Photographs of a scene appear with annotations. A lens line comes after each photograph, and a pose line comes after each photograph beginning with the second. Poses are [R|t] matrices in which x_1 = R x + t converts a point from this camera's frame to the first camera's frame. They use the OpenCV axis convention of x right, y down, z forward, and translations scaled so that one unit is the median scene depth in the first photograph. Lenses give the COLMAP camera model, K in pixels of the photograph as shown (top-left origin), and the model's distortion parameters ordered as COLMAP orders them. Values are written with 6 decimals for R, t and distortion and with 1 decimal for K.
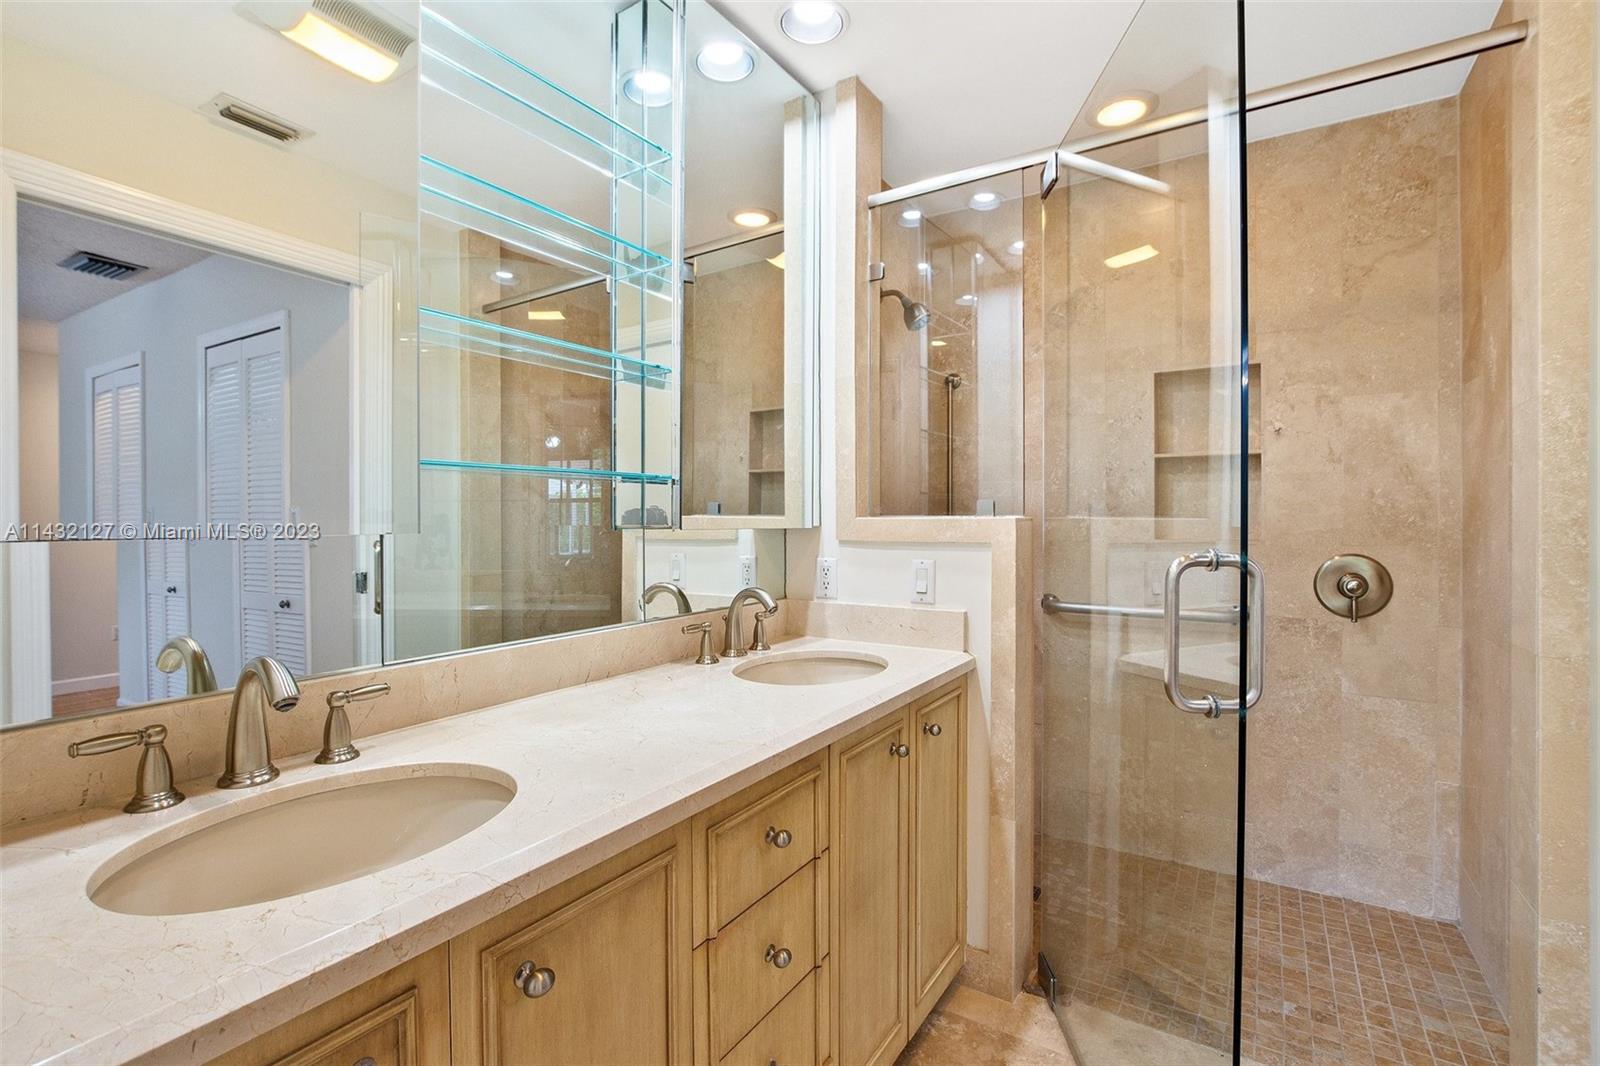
lens RADIAL K [[719.0, 0, 800.3], [0, 719.0, 528.3], [0, 0, 1]] dist [-0.020380, 0.003365]
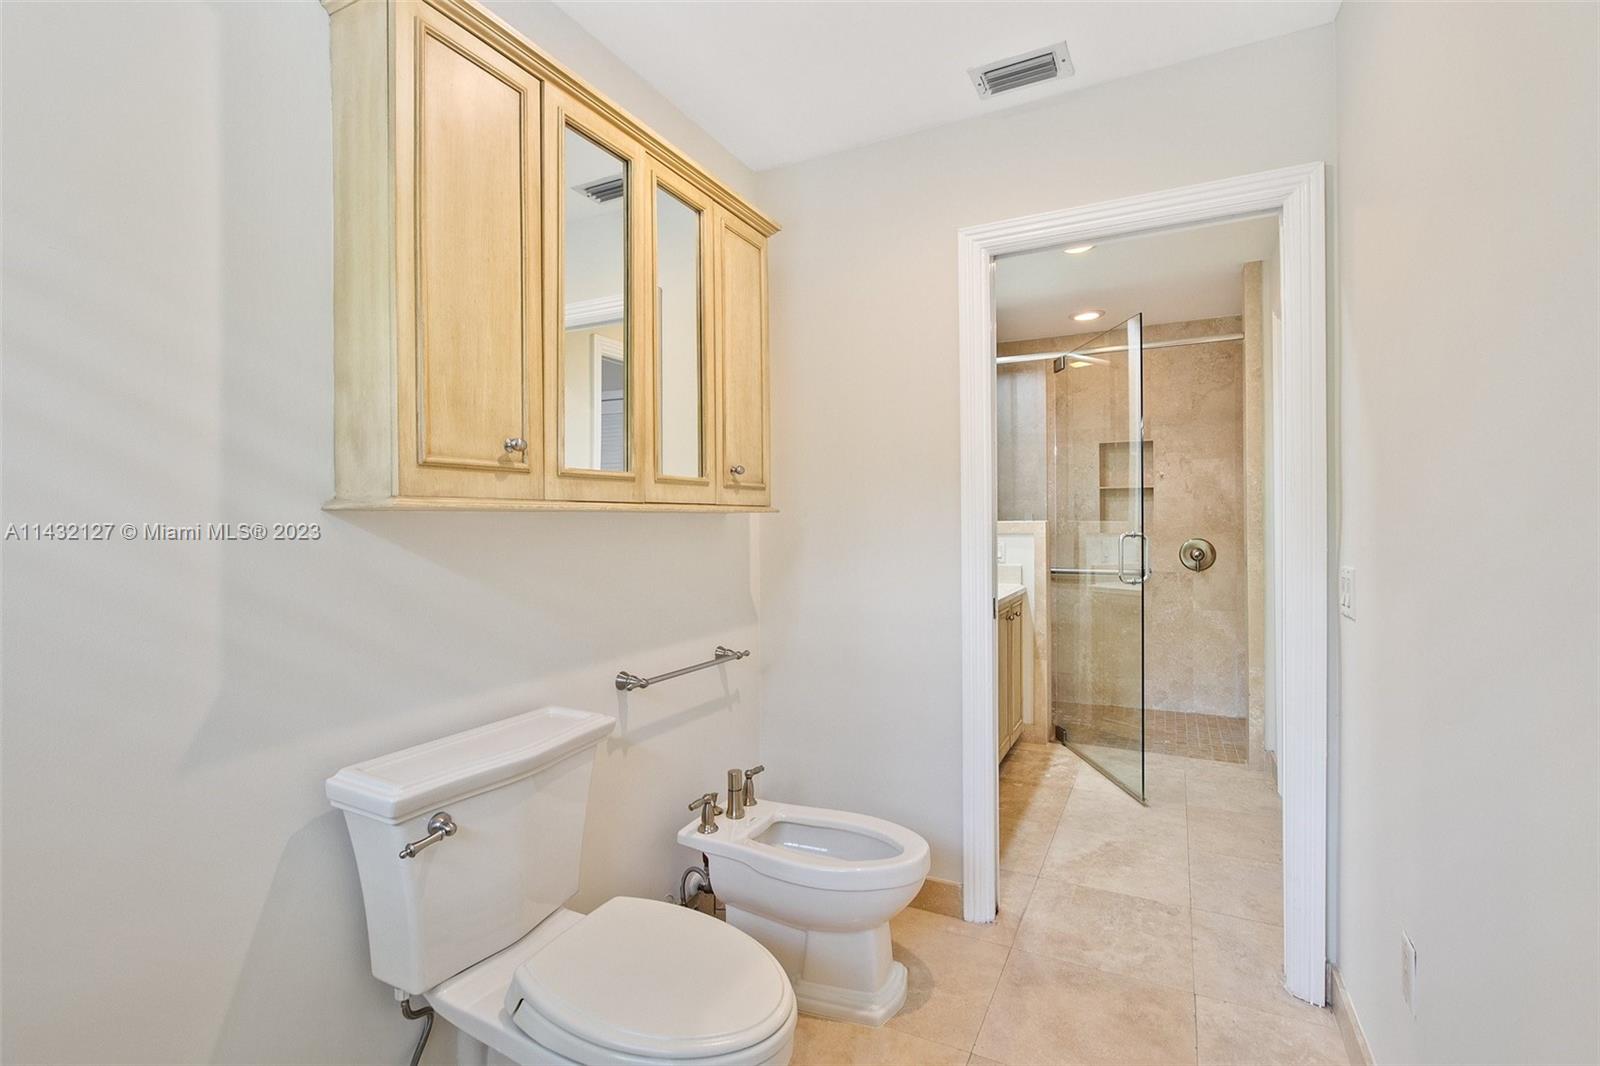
lens RADIAL K [[719.0, 0, 798.7], [0, 719.0, 528.5], [0, 0, 1]] dist [-0.020380, 0.003365]
pose [[0.995297, -0.006052, 0.096685, -0.537405], [0.006690, 0.999958, -0.006273, 0.012735], [-0.096643, 0.006890, 0.995295, -0.898020]]
